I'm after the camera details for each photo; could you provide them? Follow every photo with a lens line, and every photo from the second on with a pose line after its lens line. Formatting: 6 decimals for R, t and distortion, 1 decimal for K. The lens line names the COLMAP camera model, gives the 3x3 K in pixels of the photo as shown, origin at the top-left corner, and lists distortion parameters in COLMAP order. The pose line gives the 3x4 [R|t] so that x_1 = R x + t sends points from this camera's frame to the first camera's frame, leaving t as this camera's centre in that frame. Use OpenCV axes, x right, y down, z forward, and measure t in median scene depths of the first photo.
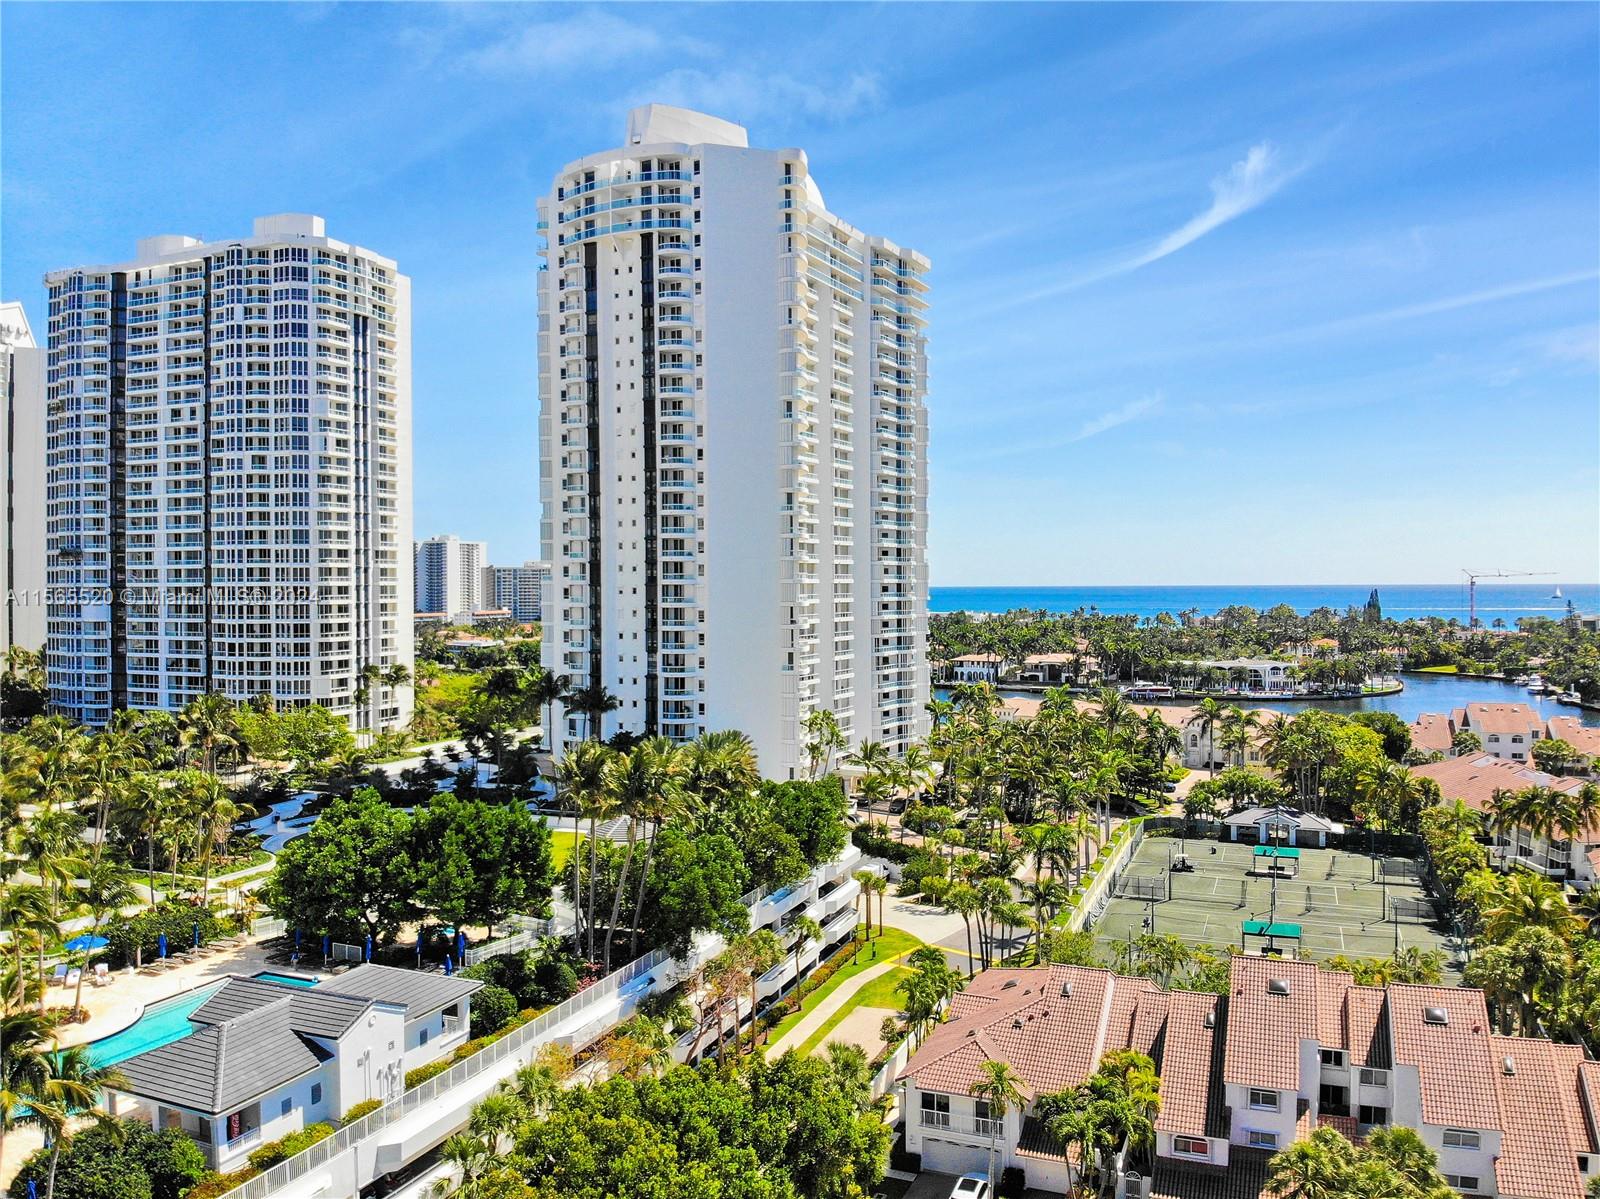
lens RADIAL K [[1171.3, 0, 803.5], [0, 1171.3, 590.2], [0, 0, 1]] dist [0.085165, -0.202406]
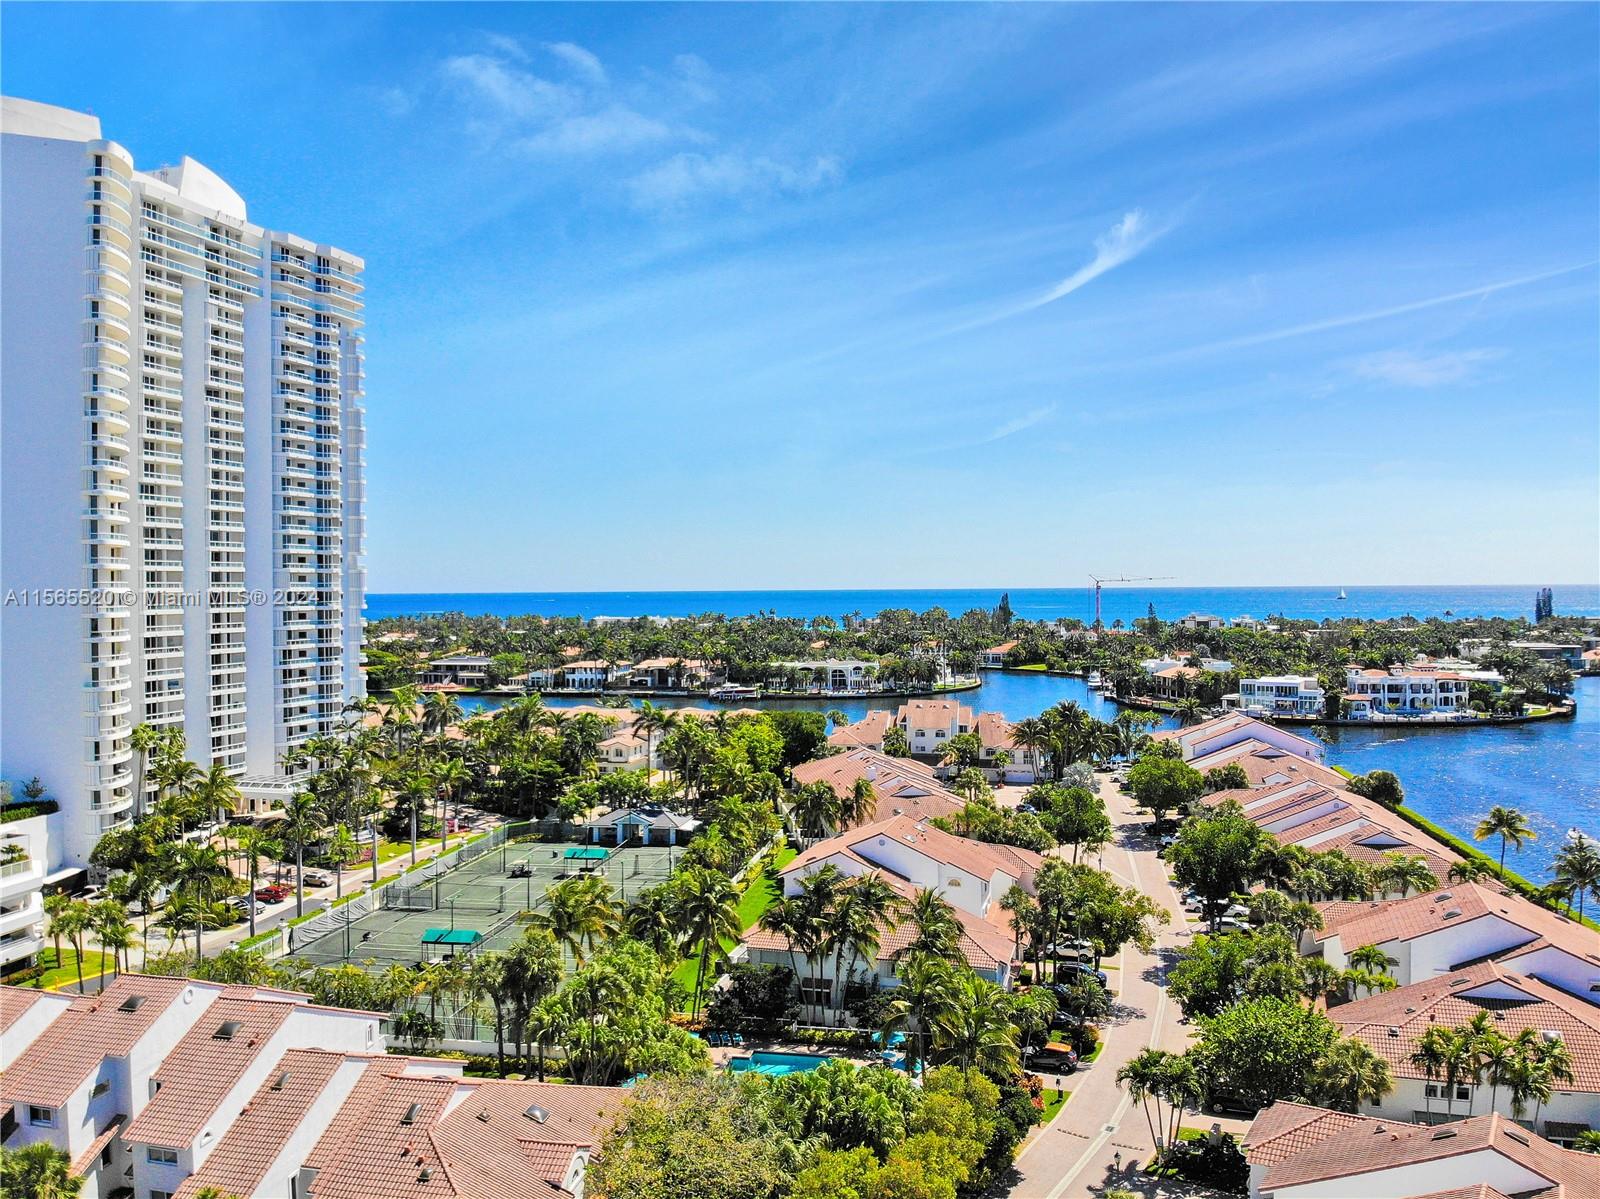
lens RADIAL K [[1171.3, 0, 817.0], [0, 1171.3, 579.9], [0, 0, 1]] dist [0.085165, -0.202406]
pose [[0.977876, -0.002252, 0.209175, 0.285995], [0.004656, 0.999929, -0.011001, -0.002615], [-0.209136, 0.011731, 0.977816, -0.031217]]
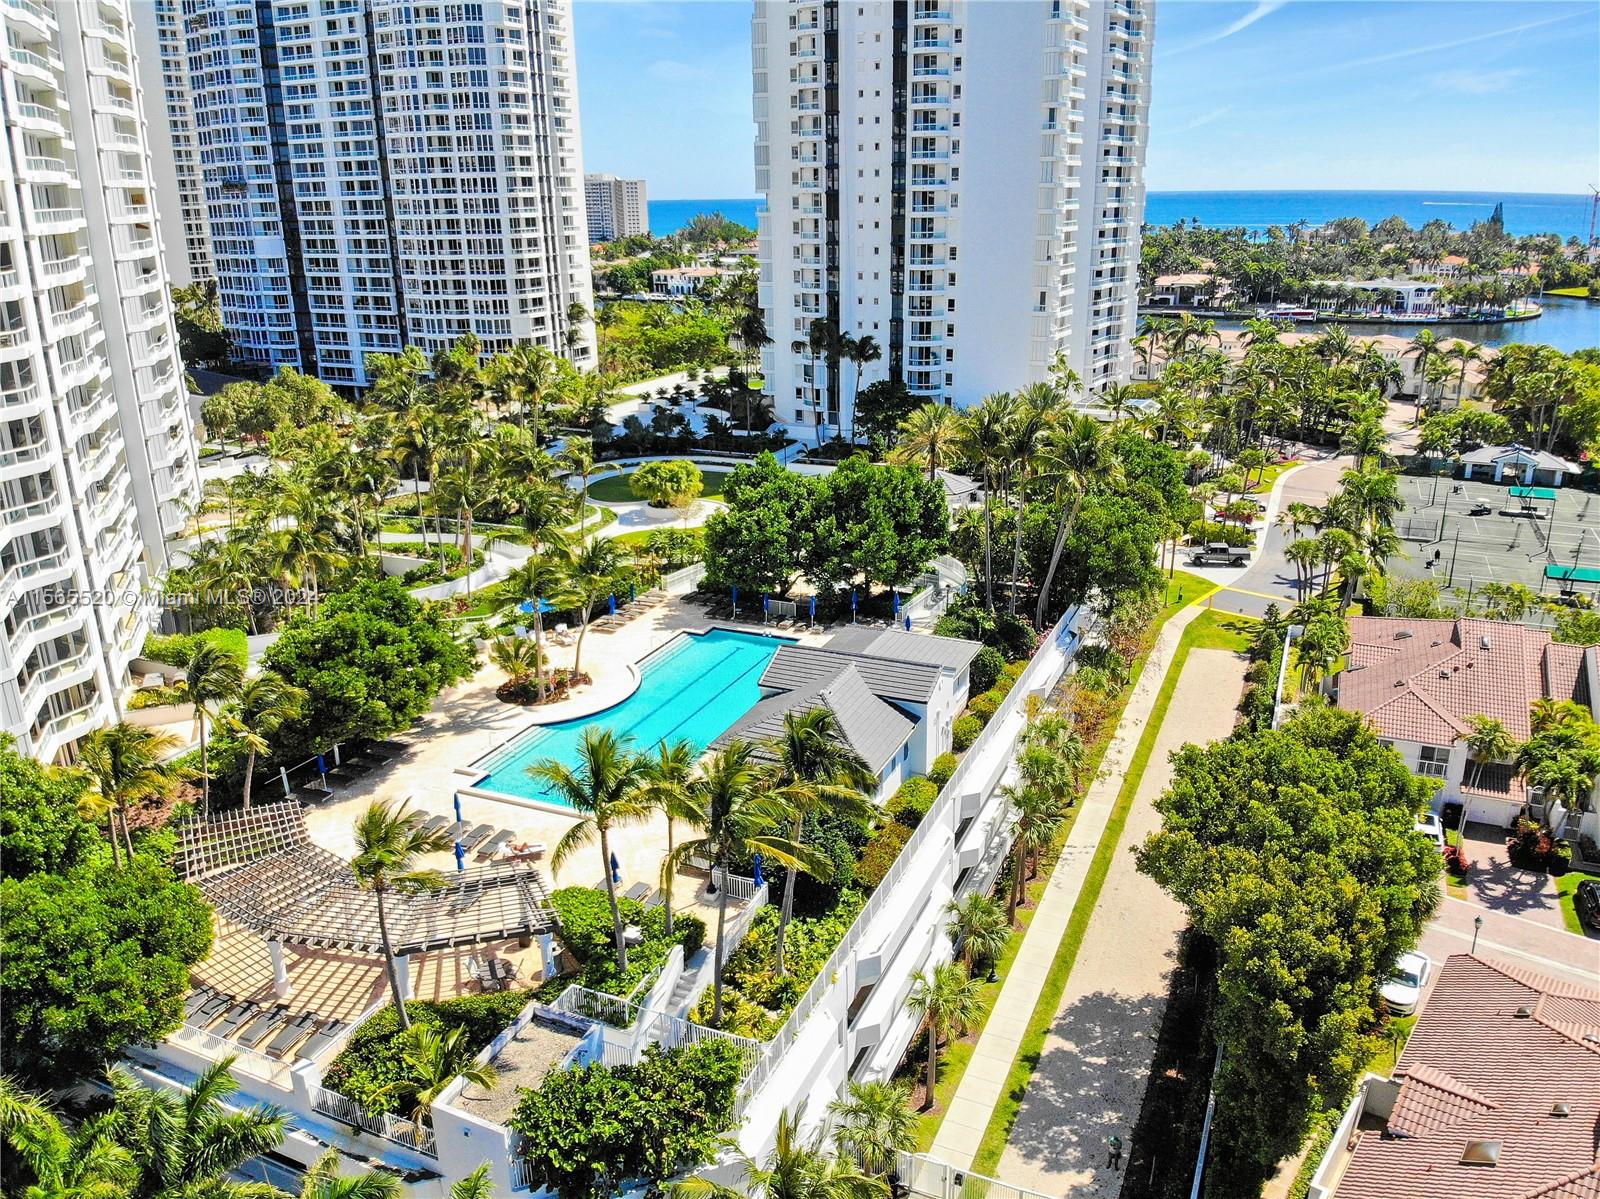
lens RADIAL K [[1171.3, 0, 803.8], [0, 1171.3, 588.0], [0, 0, 1]] dist [0.085165, -0.202406]
pose [[0.999455, -0.000781, -0.032992, -0.138610], [0.011050, 0.949926, 0.312279, -0.015198], [0.031097, -0.312473, 0.949417, 0.005704]]
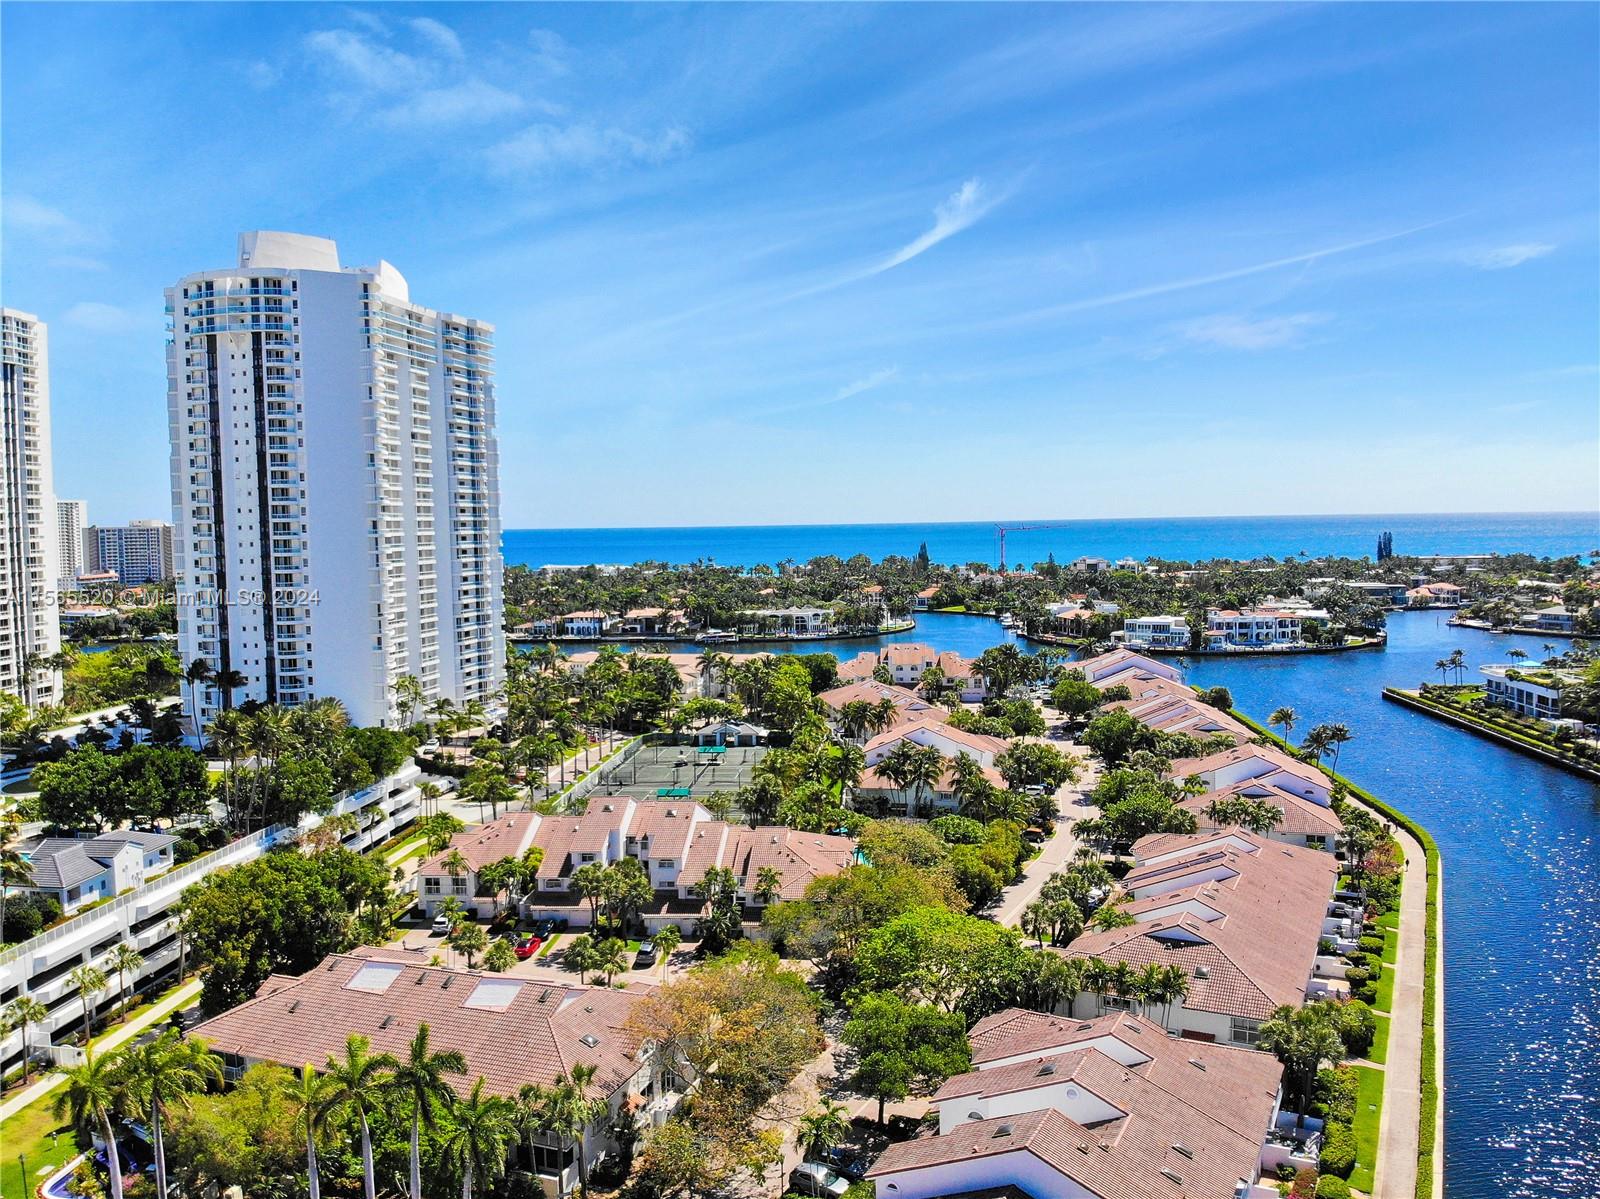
lens RADIAL K [[1171.3, 0, 812.1], [0, 1171.3, 579.4], [0, 0, 1]] dist [0.085165, -0.202406]
pose [[0.956346, -0.027042, 0.290983, 0.059596], [0.014749, 0.998907, 0.044358, -0.054576], [-0.291864, -0.038130, 0.955699, -0.390860]]
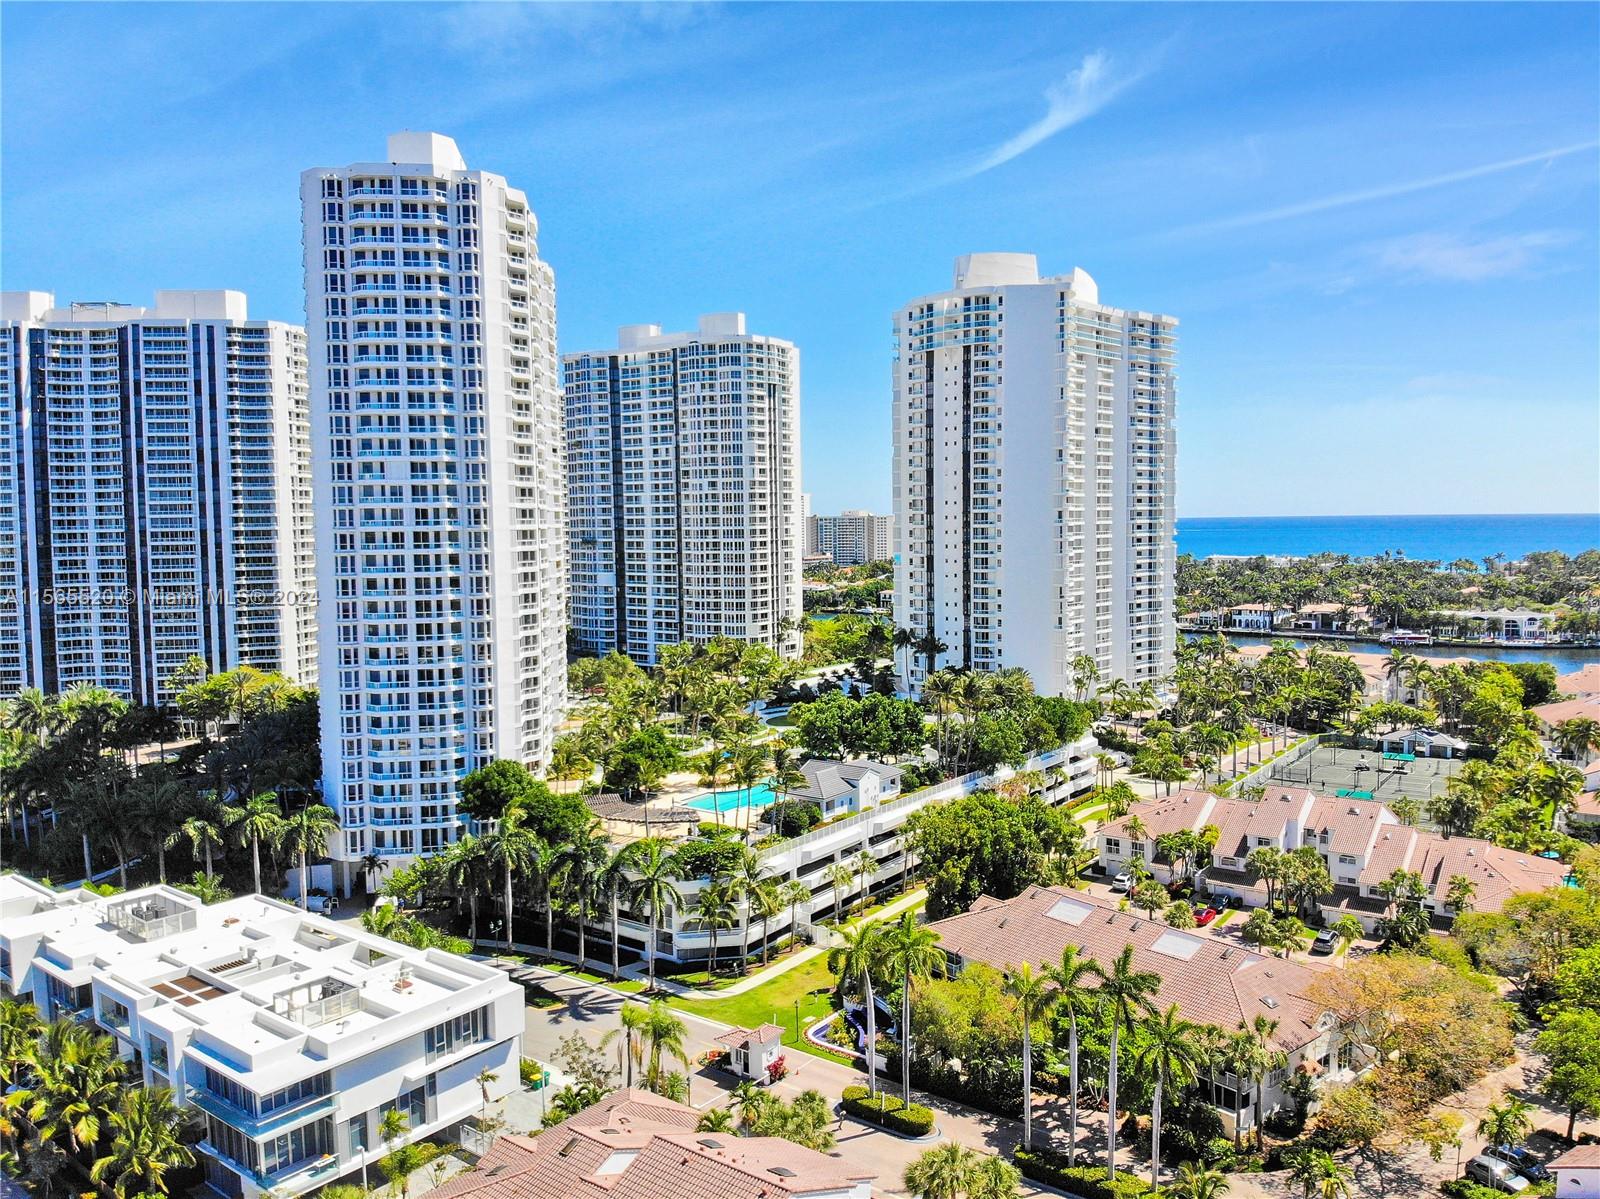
lens RADIAL K [[1171.3, 0, 795.5], [0, 1171.3, 593.1], [0, 0, 1]] dist [0.085165, -0.202406]
pose [[0.965717, 0.006576, -0.259515, 0.041425], [0.009010, 0.998228, 0.058824, -0.056104], [0.259442, -0.059146, 0.963946, -0.447473]]
